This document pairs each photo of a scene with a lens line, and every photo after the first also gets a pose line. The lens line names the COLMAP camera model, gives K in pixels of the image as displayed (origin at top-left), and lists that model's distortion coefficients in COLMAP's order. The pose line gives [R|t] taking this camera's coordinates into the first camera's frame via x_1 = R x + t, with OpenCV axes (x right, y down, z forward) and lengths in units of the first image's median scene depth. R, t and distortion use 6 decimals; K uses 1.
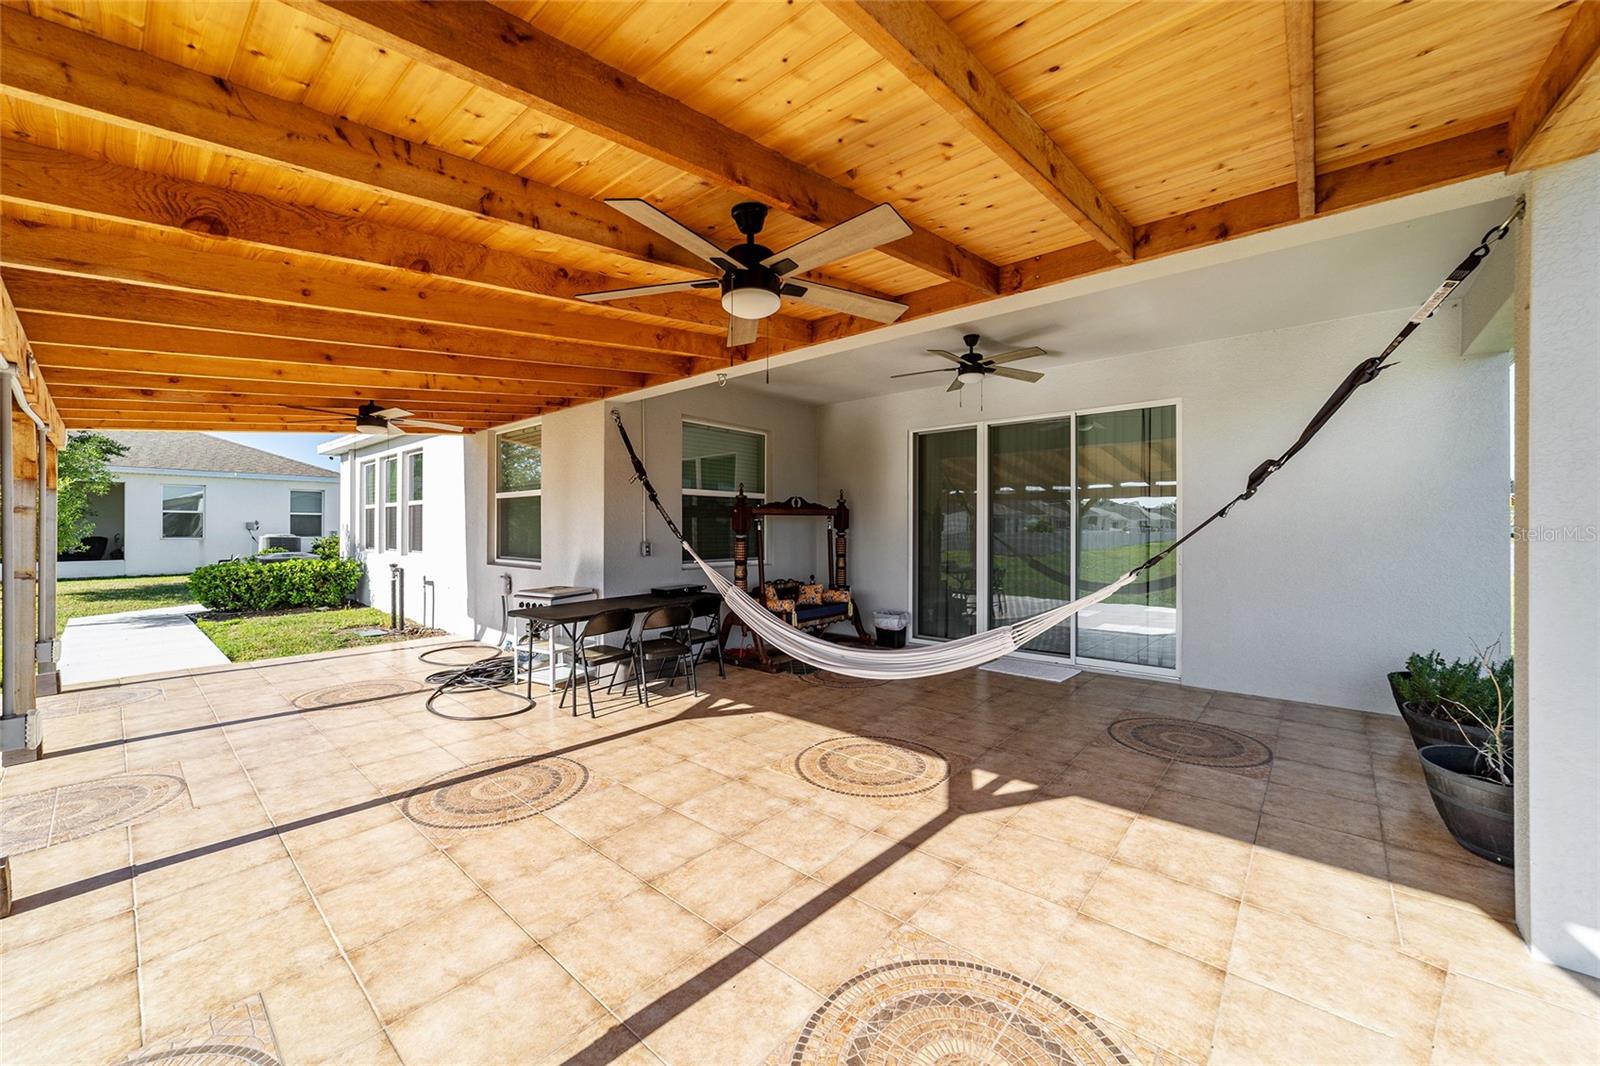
lens RADIAL K [[614.6, 0, 791.8], [0, 614.6, 528.8], [0, 0, 1]] dist [-0.005275, 0.002903]
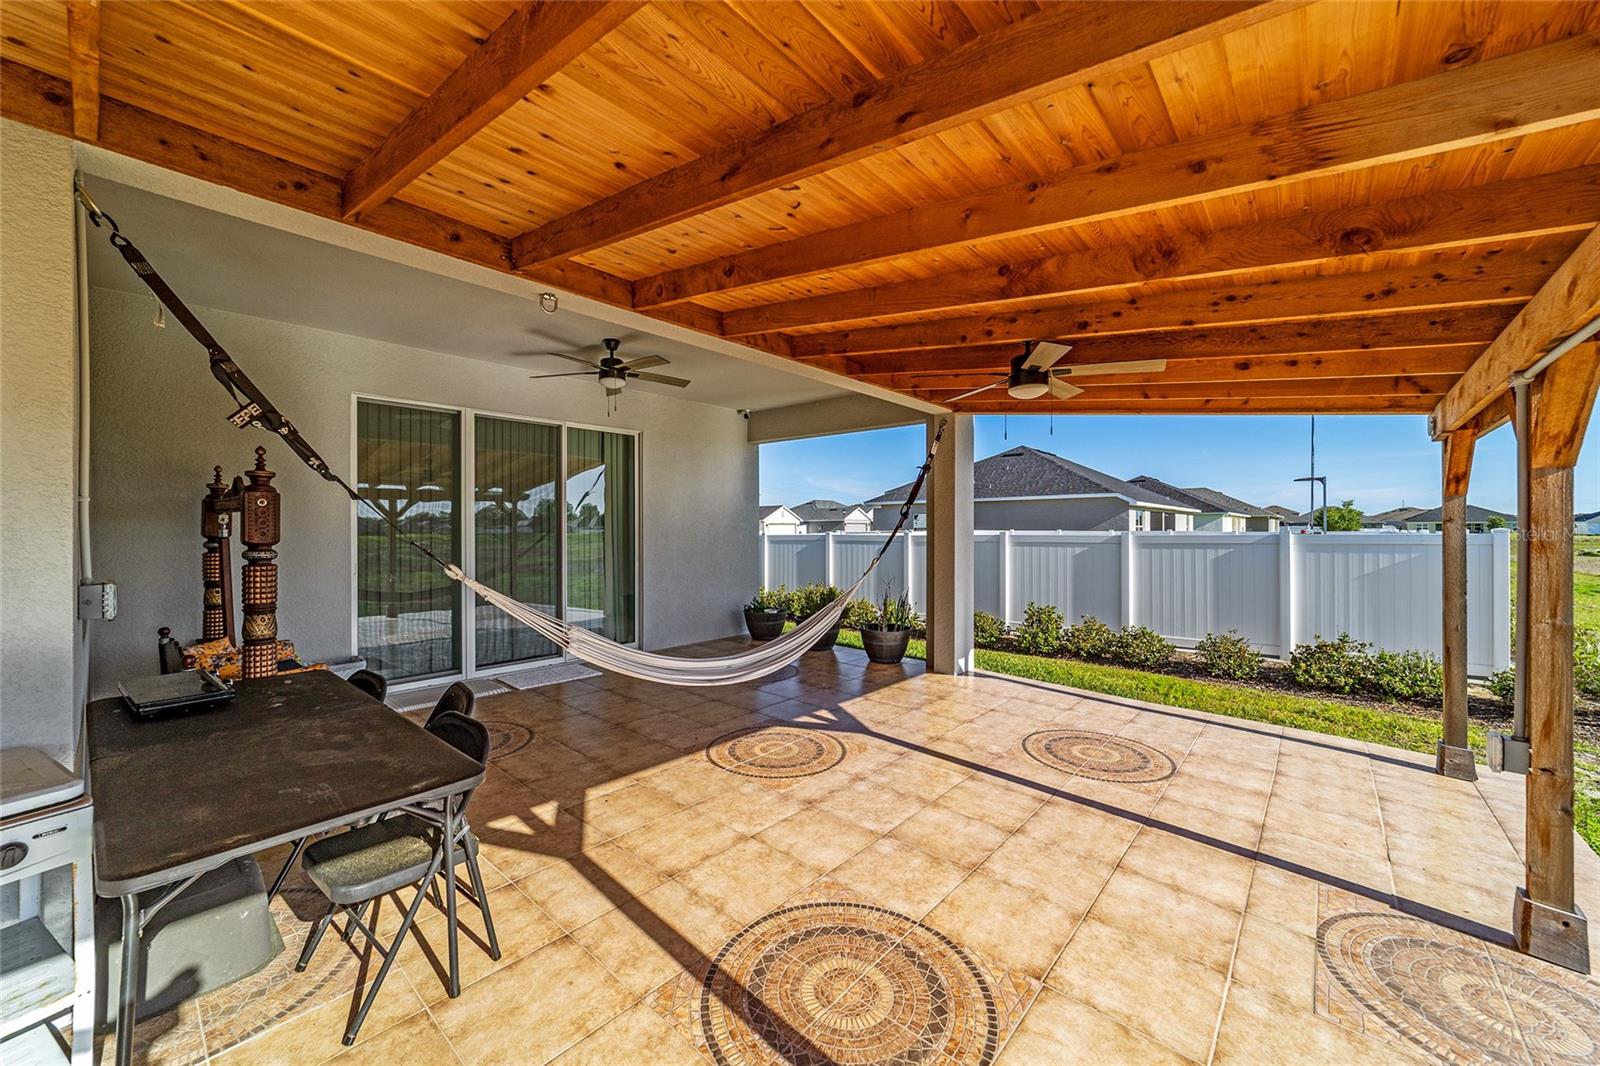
lens RADIAL K [[614.6, 0, 805.3], [0, 614.6, 520.4], [0, 0, 1]] dist [-0.005275, 0.002903]
pose [[-0.019574, 0.012557, 0.999730, -1.057987], [-0.003399, 0.999915, -0.012625, -0.015716], [-0.999803, -0.003645, -0.019530, 1.052376]]
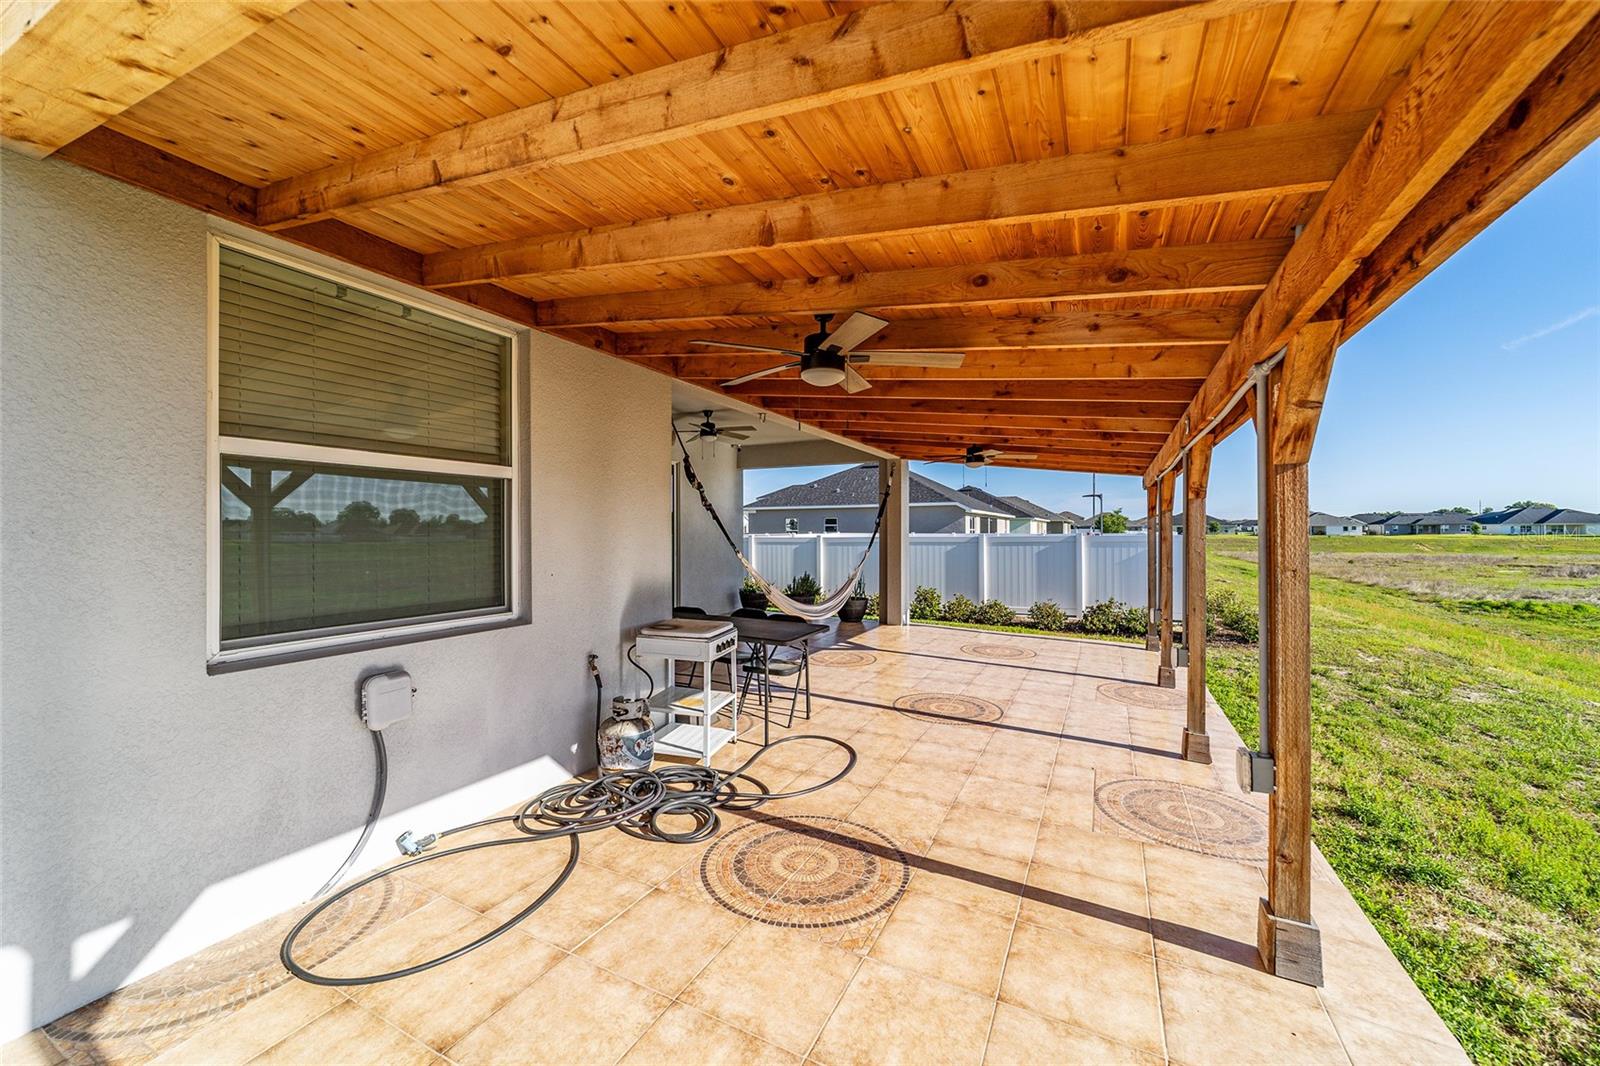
lens RADIAL K [[614.6, 0, 796.2], [0, 614.6, 533.4], [0, 0, 1]] dist [-0.005275, 0.002903]
pose [[-0.257211, -0.005371, 0.966340, -1.867468], [-0.003464, 0.999983, 0.004636, -0.024911], [-0.966349, -0.002155, -0.257226, 1.764870]]
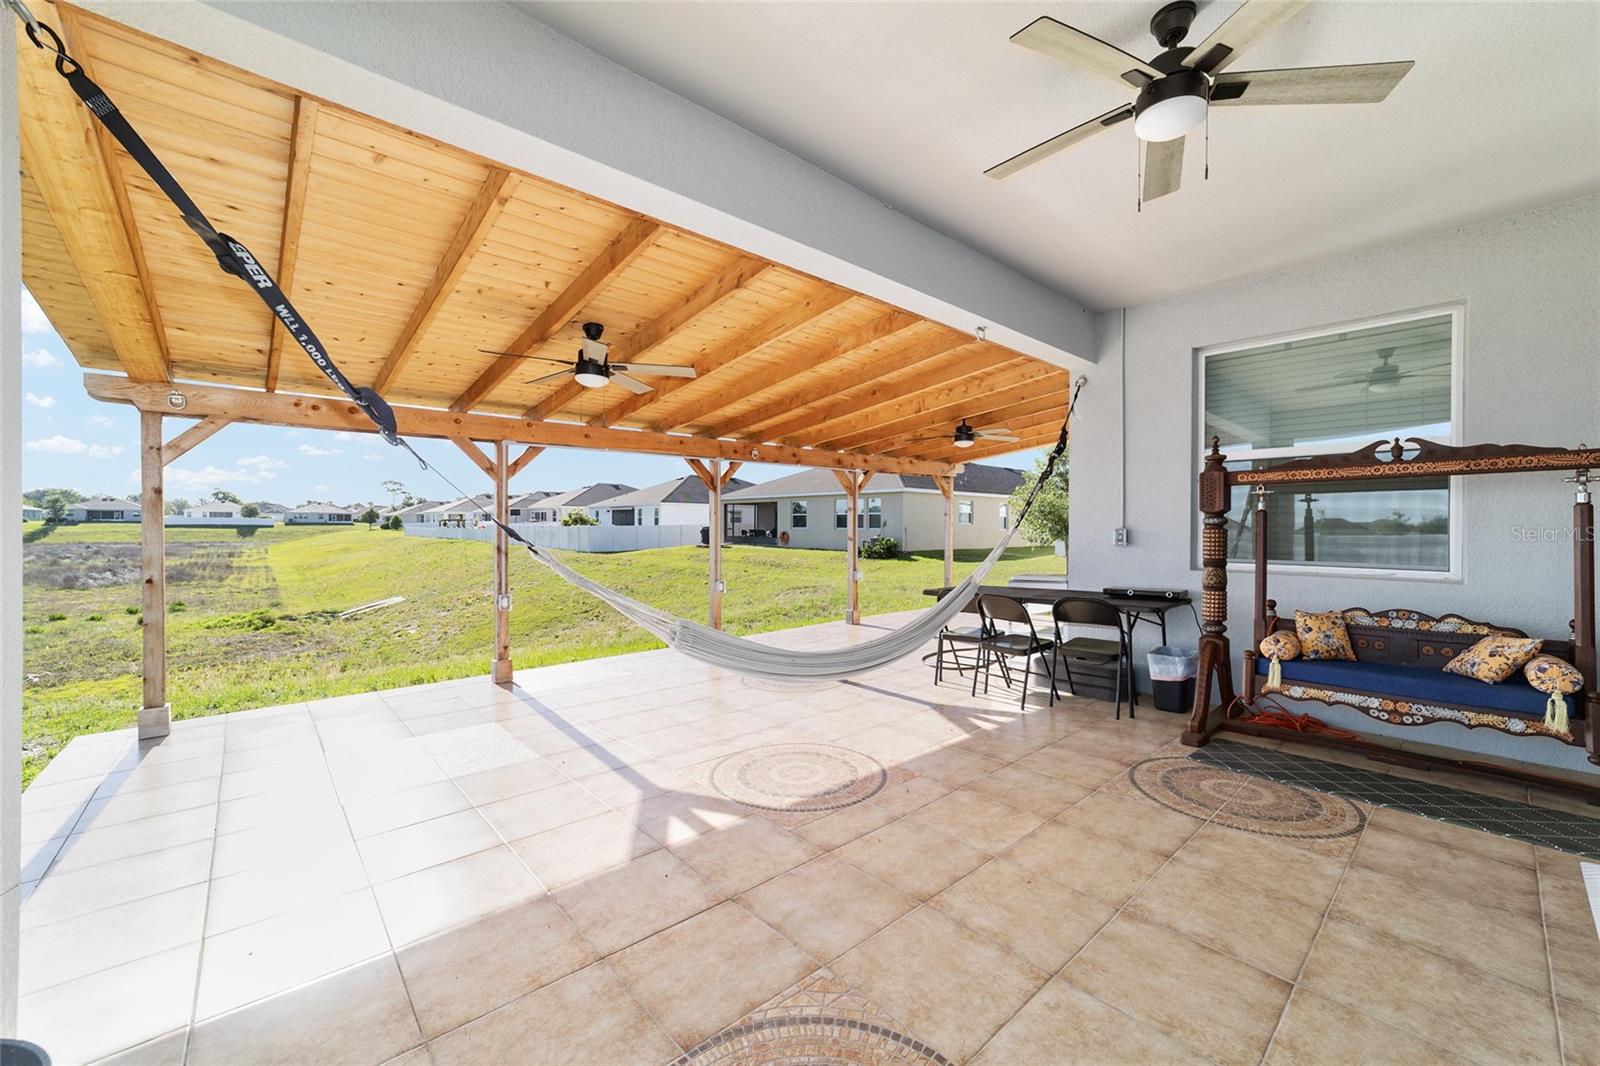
lens RADIAL K [[614.6, 0, 804.0], [0, 614.6, 530.7], [0, 0, 1]] dist [-0.005275, 0.002903]
pose [[-0.114227, 0.002641, -0.993451, 1.075422], [-0.003340, 0.999990, 0.003043, 0.039403], [0.993449, 0.003666, -0.114217, 1.200266]]
